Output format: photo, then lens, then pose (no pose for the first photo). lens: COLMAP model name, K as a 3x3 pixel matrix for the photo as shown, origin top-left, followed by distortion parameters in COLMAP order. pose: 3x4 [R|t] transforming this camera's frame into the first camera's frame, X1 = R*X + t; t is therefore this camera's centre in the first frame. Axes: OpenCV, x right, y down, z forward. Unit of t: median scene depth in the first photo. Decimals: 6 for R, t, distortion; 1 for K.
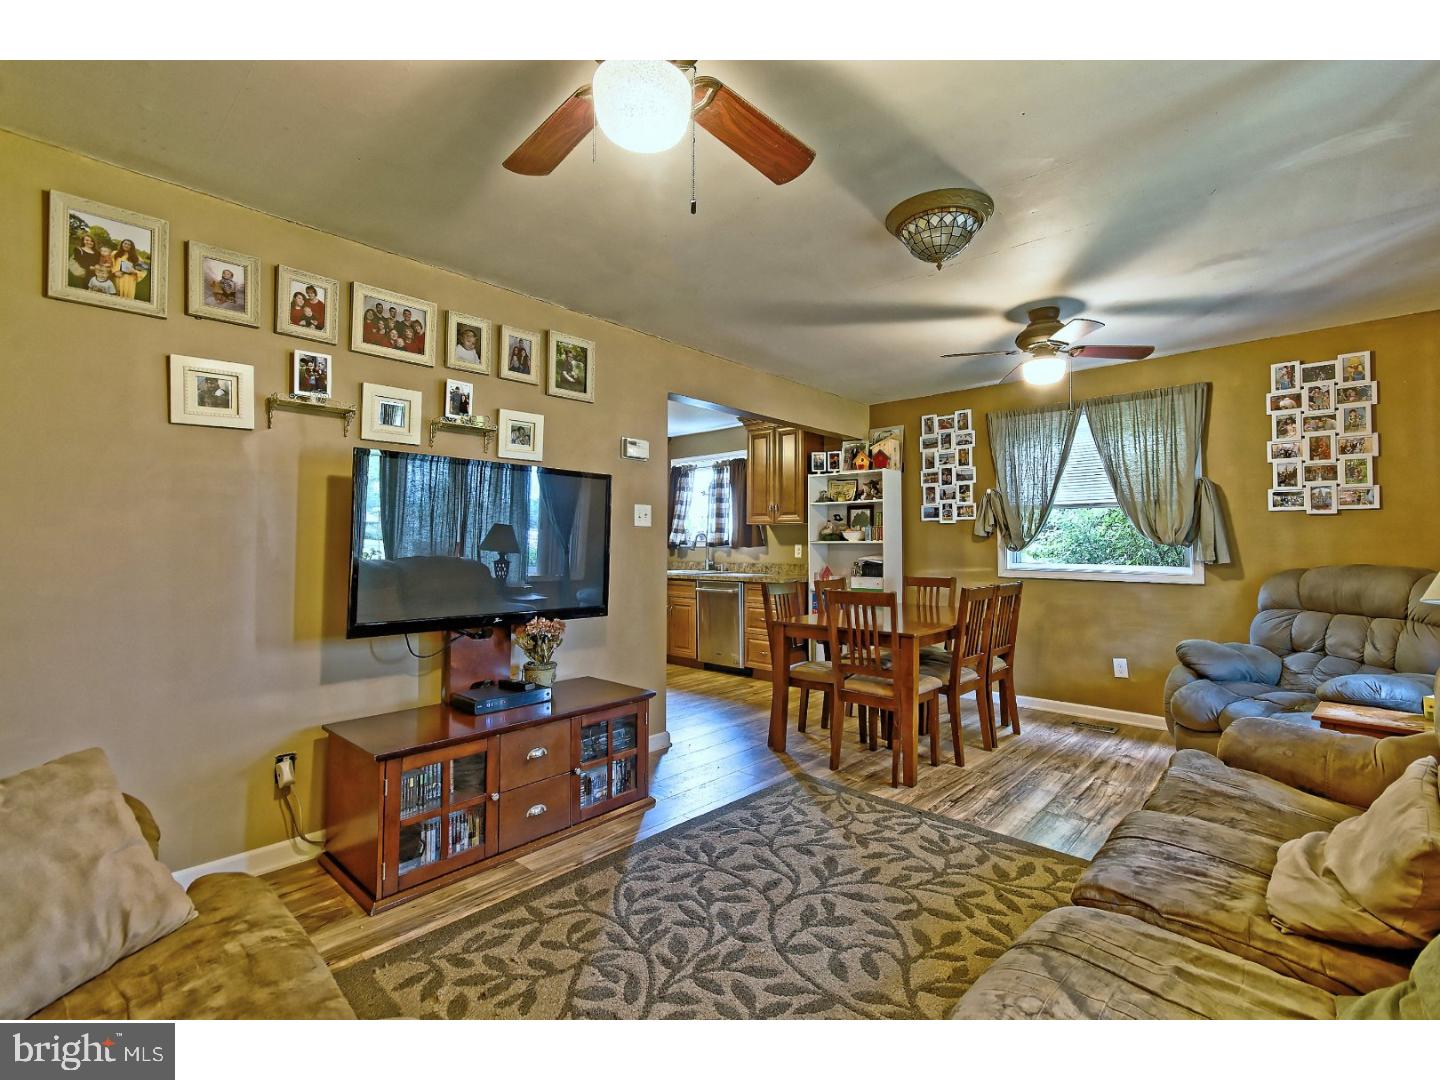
lens RADIAL K [[635.5, 0, 739.3], [0, 635.5, 526.2], [0, 0, 1]] dist [0.000201, 0.000028]
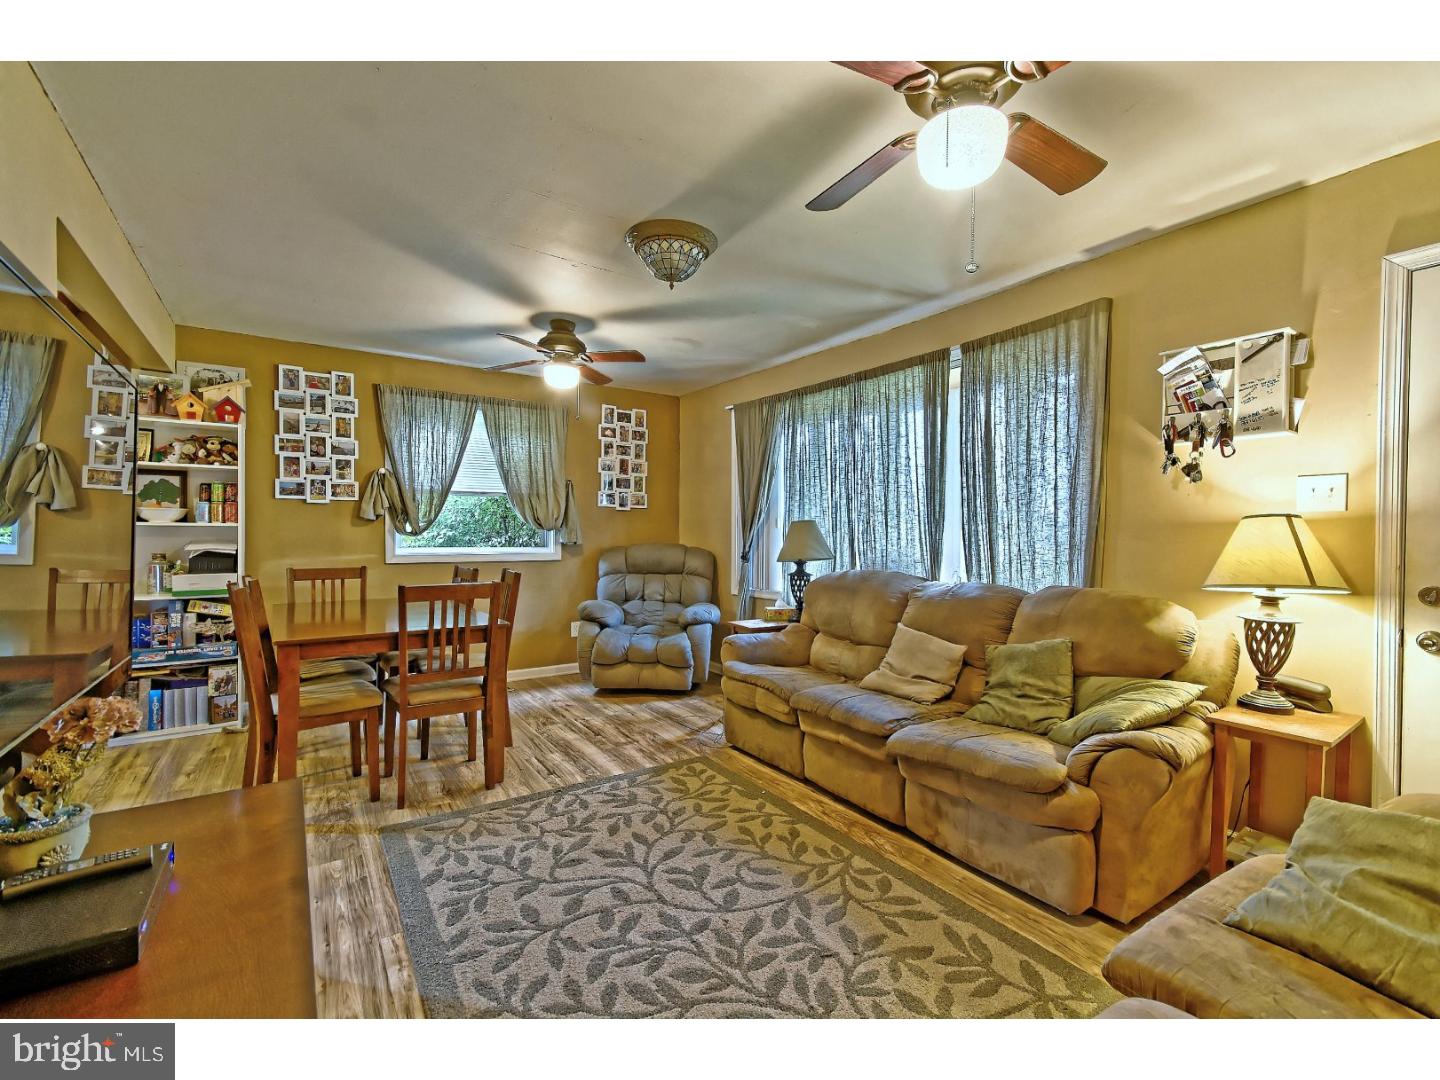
lens RADIAL K [[622.5, 0, 730.6], [0, 622.5, 541.3], [0, 0, 1]] dist [0.000649, 0.000161]
pose [[0.243252, -0.015303, 0.969842, -0.417077], [-0.034763, 0.999096, 0.024483, 0.008505], [-0.969340, -0.039670, 0.242500, 0.338191]]
